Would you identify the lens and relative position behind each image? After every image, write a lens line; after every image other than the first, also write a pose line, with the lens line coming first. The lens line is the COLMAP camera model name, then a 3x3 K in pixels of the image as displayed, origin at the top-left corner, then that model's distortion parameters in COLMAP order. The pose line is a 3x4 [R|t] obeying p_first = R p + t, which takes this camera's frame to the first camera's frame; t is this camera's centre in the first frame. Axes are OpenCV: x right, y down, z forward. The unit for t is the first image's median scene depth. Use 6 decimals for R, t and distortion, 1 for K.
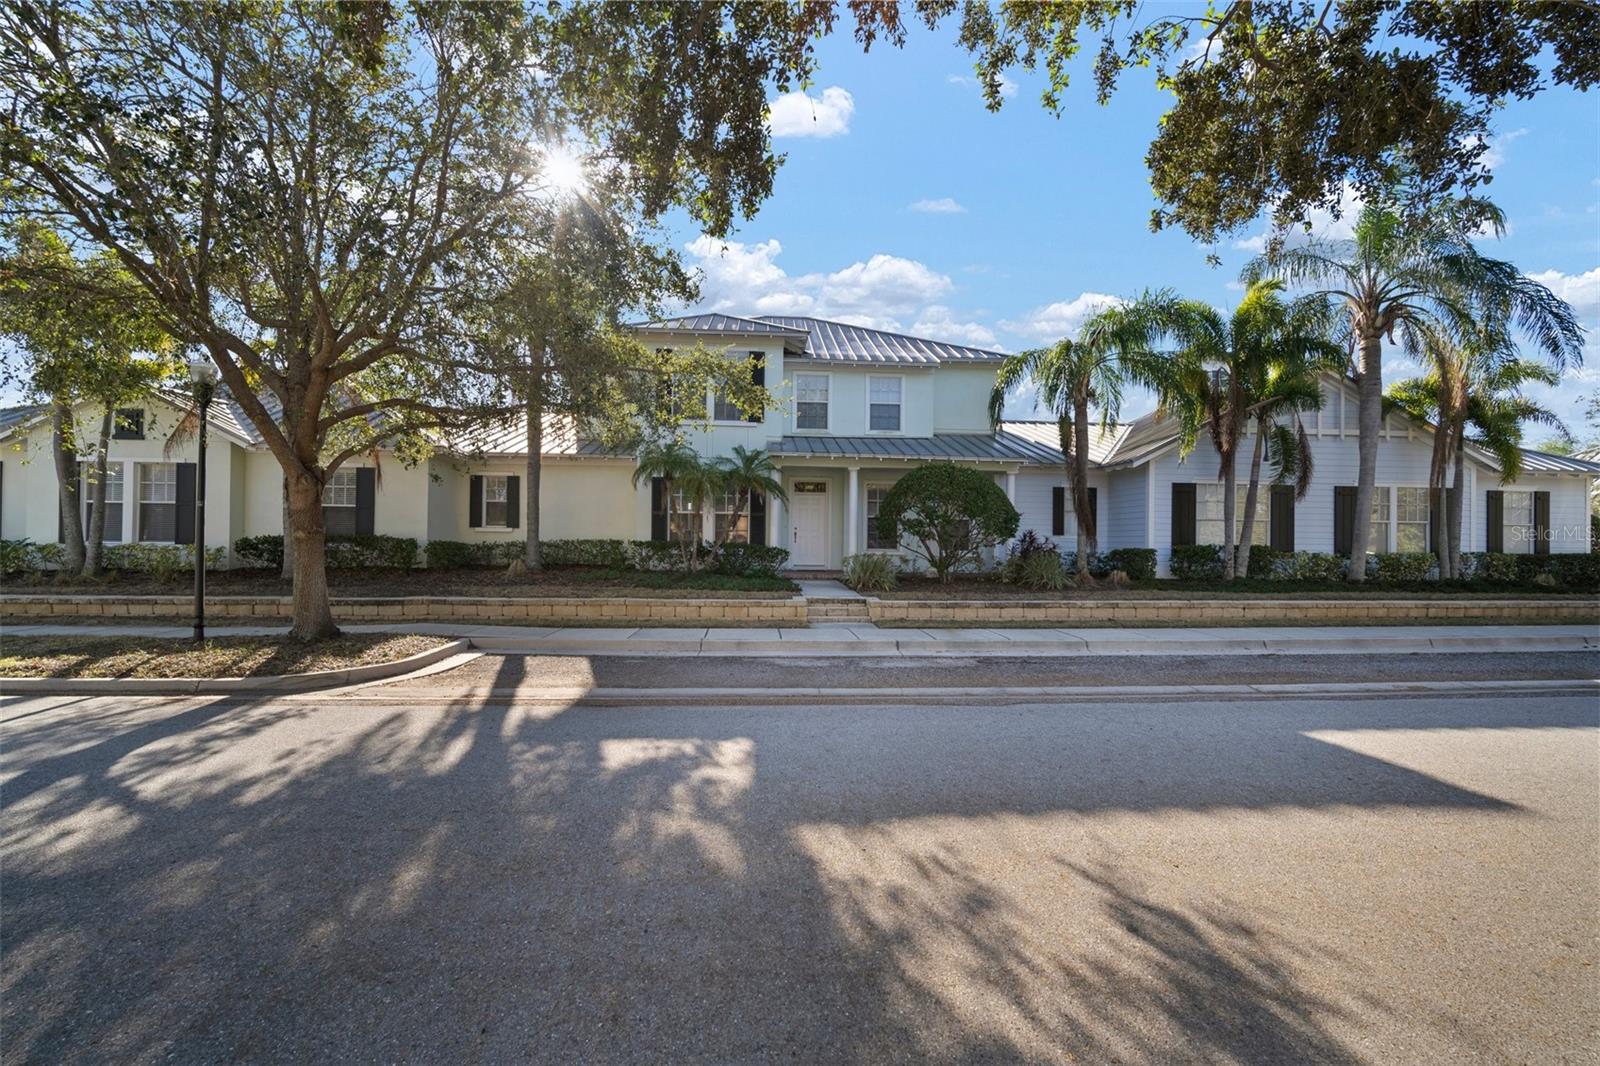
lens RADIAL K [[704.1, 0, 797.8], [0, 704.1, 523.1], [0, 0, 1]] dist [-0.015735, 0.005970]
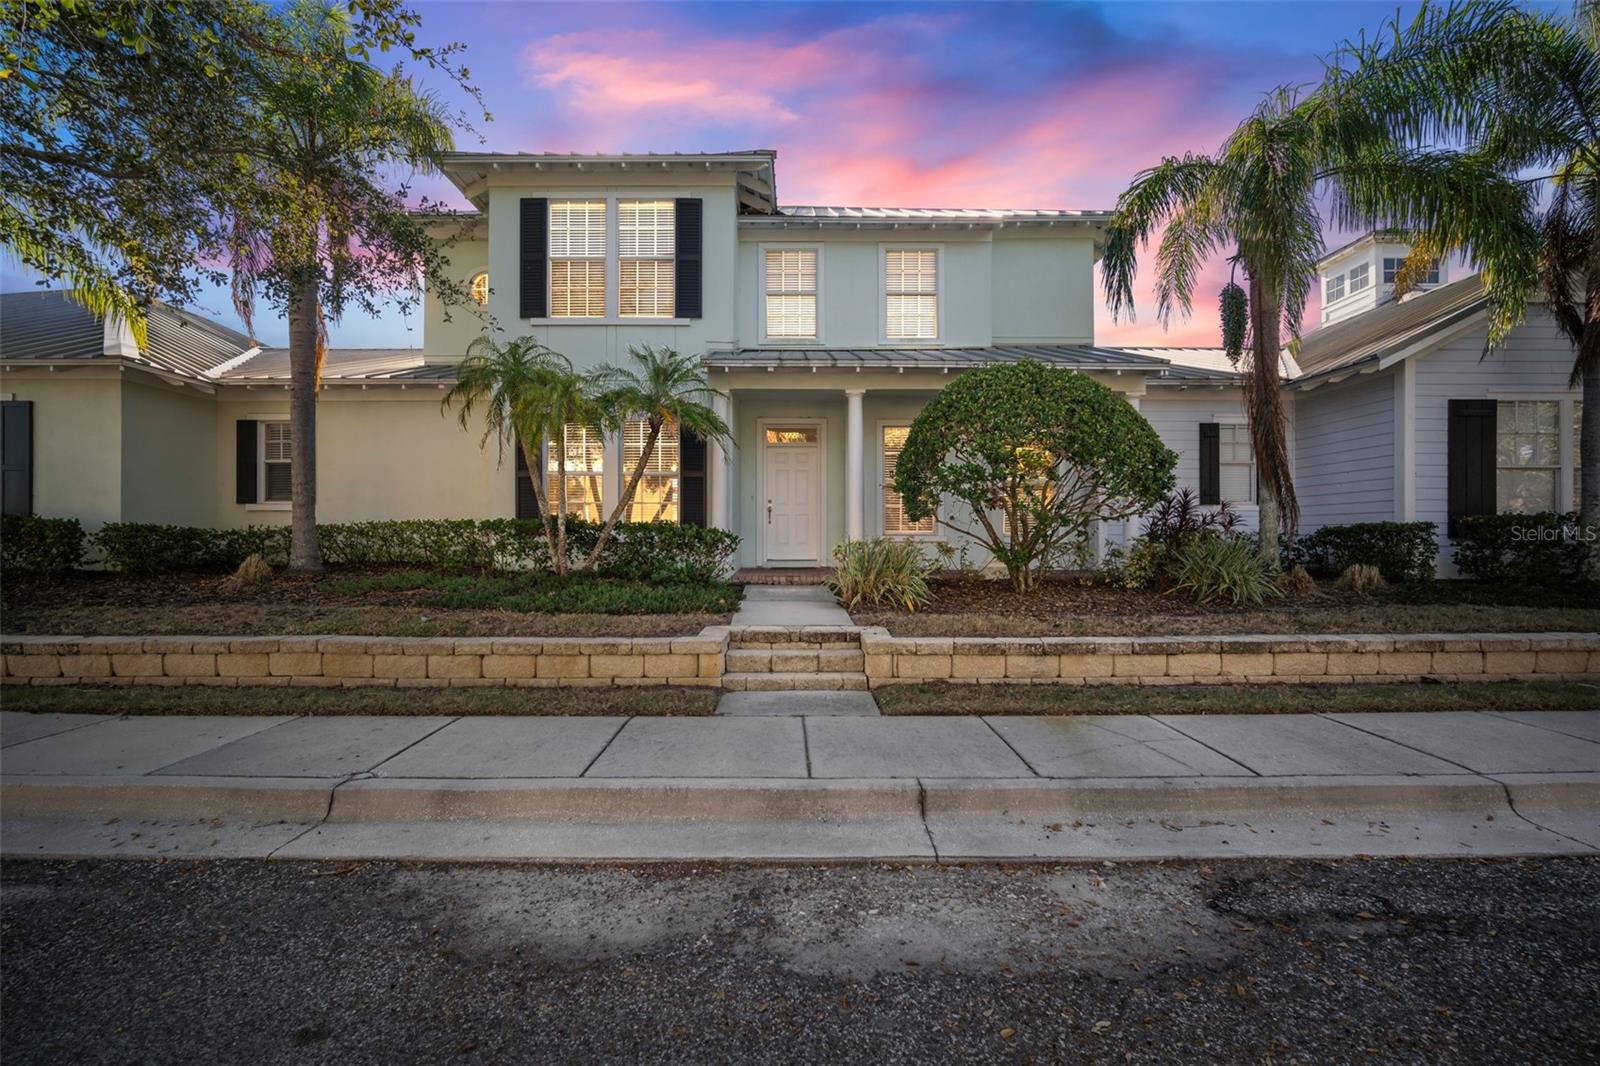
lens RADIAL K [[700.6, 0, 797.8], [0, 700.6, 531.2], [0, 0, 1]] dist [-0.014274, 0.004563]
pose [[0.998020, -0.012301, -0.061679, 0.069958], [0.013522, 0.999720, 0.019419, 0.026421], [0.061423, -0.020214, 0.997907, 0.445795]]
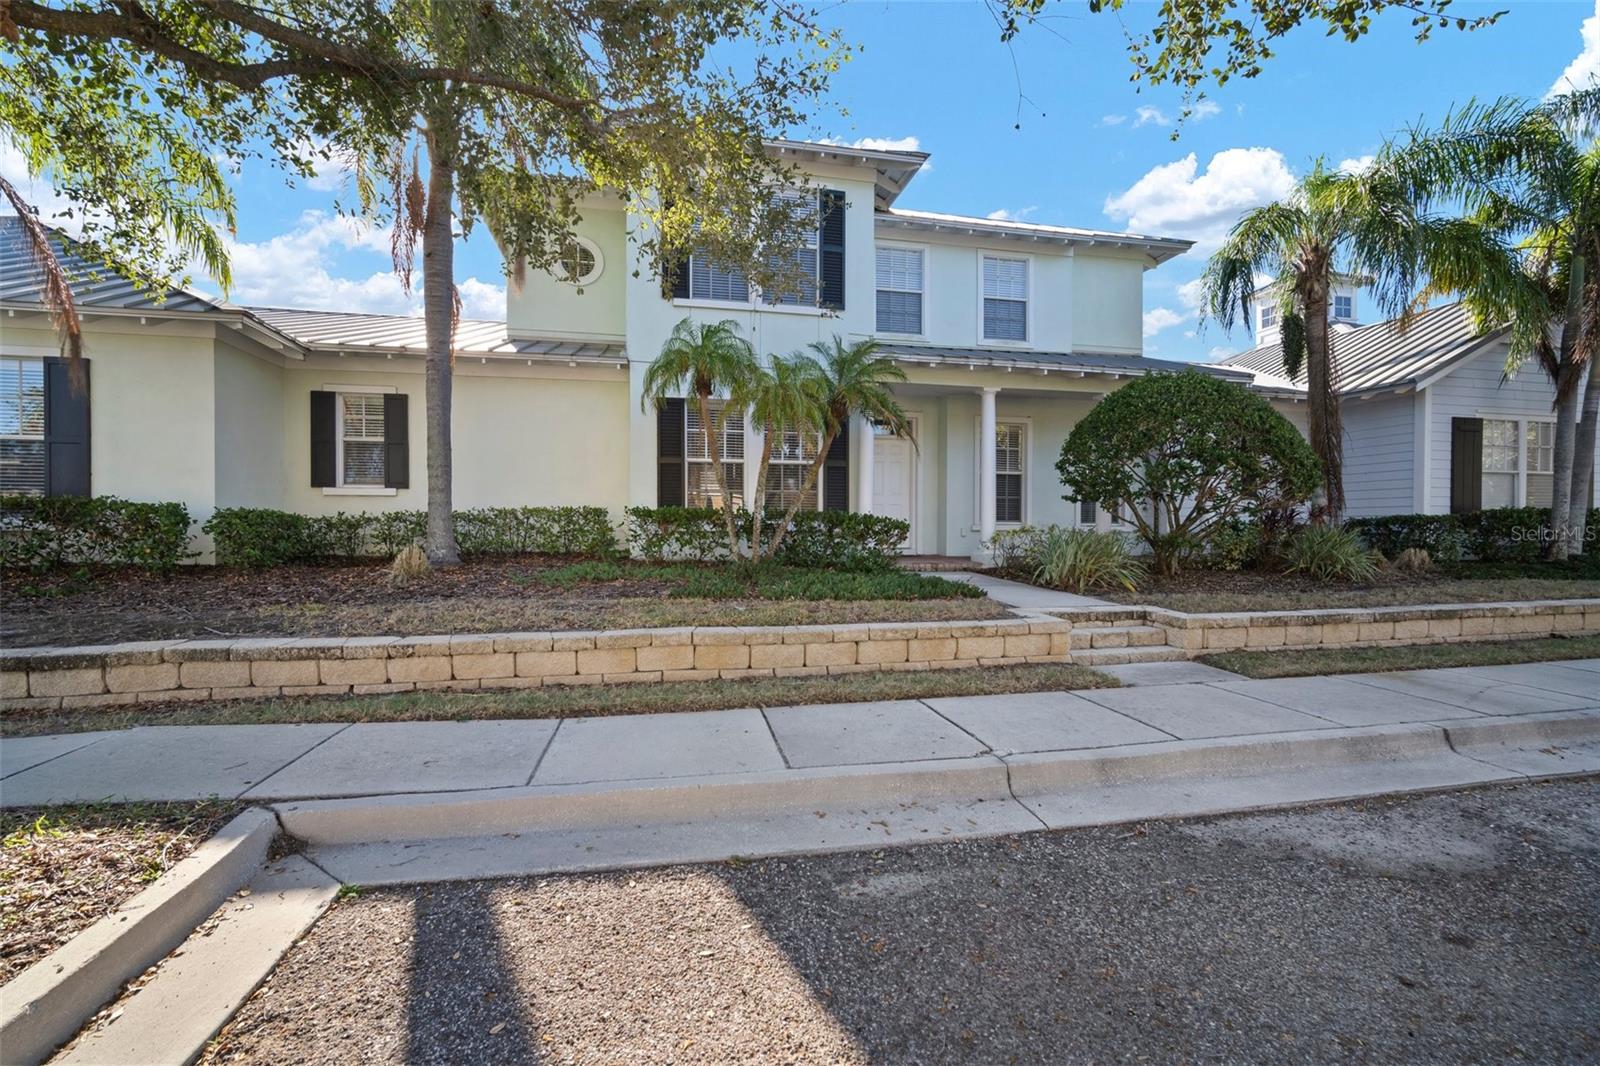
lens RADIAL K [[704.1, 0, 797.8], [0, 704.1, 523.1], [0, 0, 1]] dist [-0.015735, 0.005970]
pose [[0.988667, -0.009950, 0.149798, -0.190674], [0.006508, 0.999704, 0.023455, 0.024918], [-0.149987, -0.022214, 0.988438, 0.439338]]
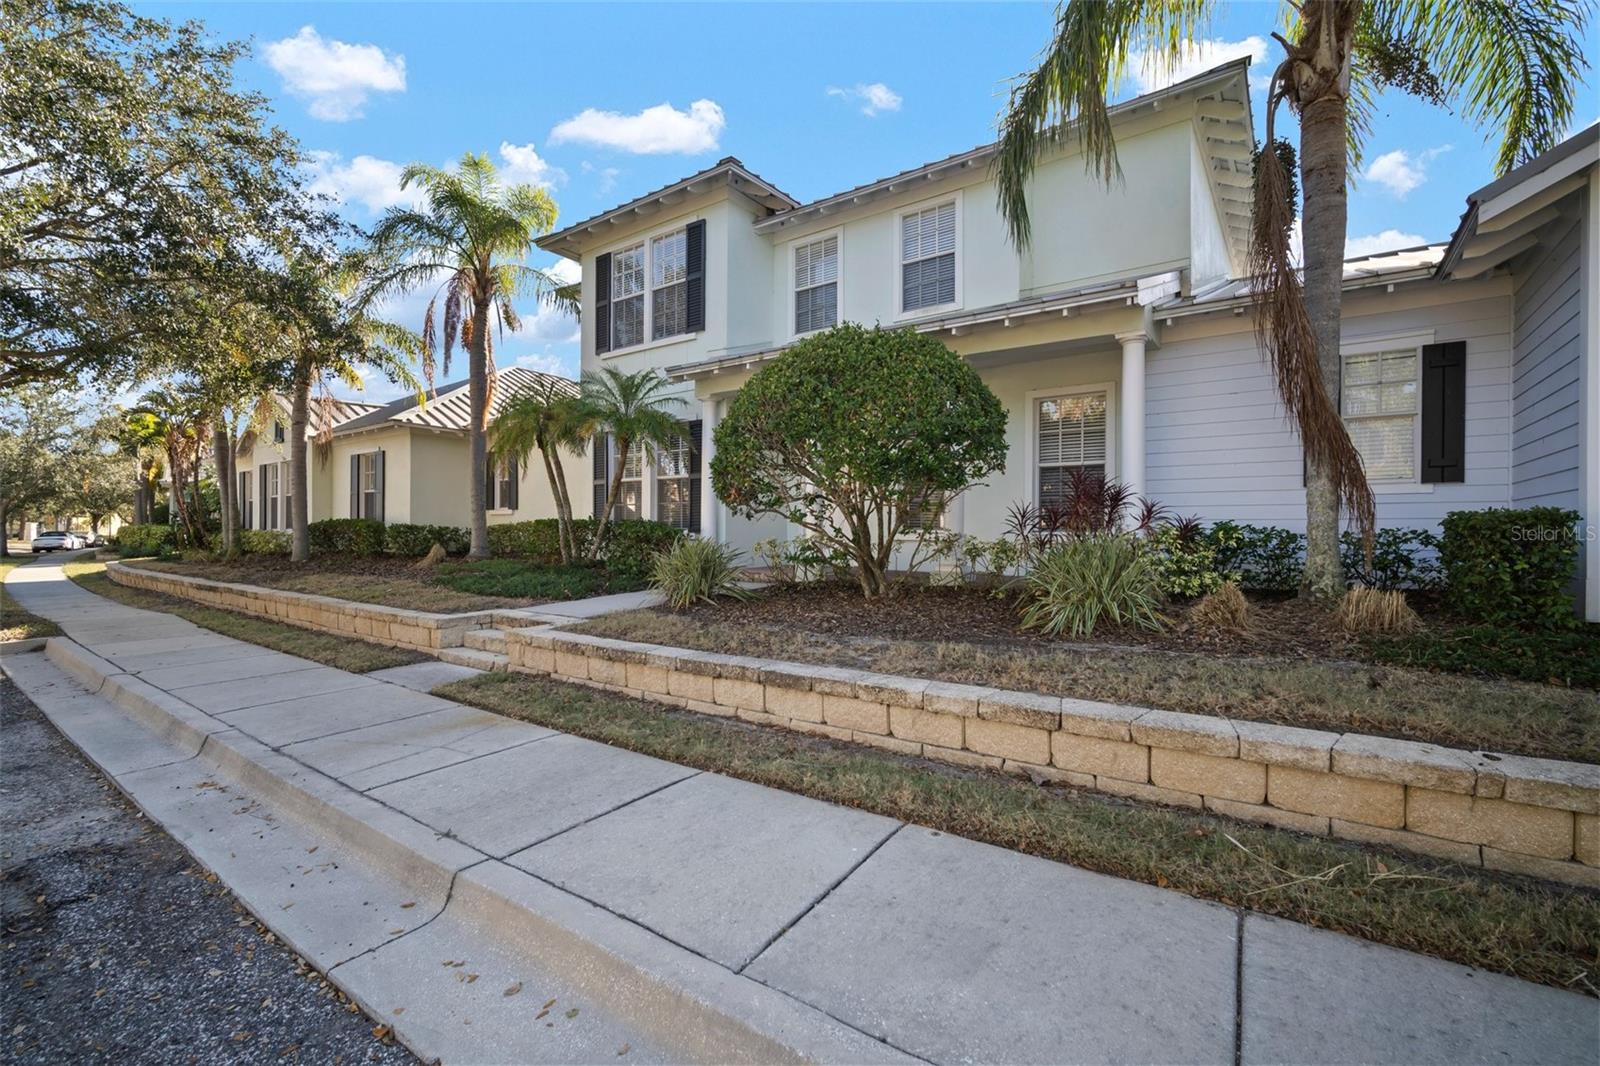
lens RADIAL K [[700.6, 0, 797.8], [0, 700.6, 531.2], [0, 0, 1]] dist [-0.014274, 0.004563]
pose [[0.768748, -0.011259, -0.639452, 0.443204], [0.021724, 0.999728, 0.008514, 0.035799], [0.639182, -0.020437, 0.768784, 0.606450]]
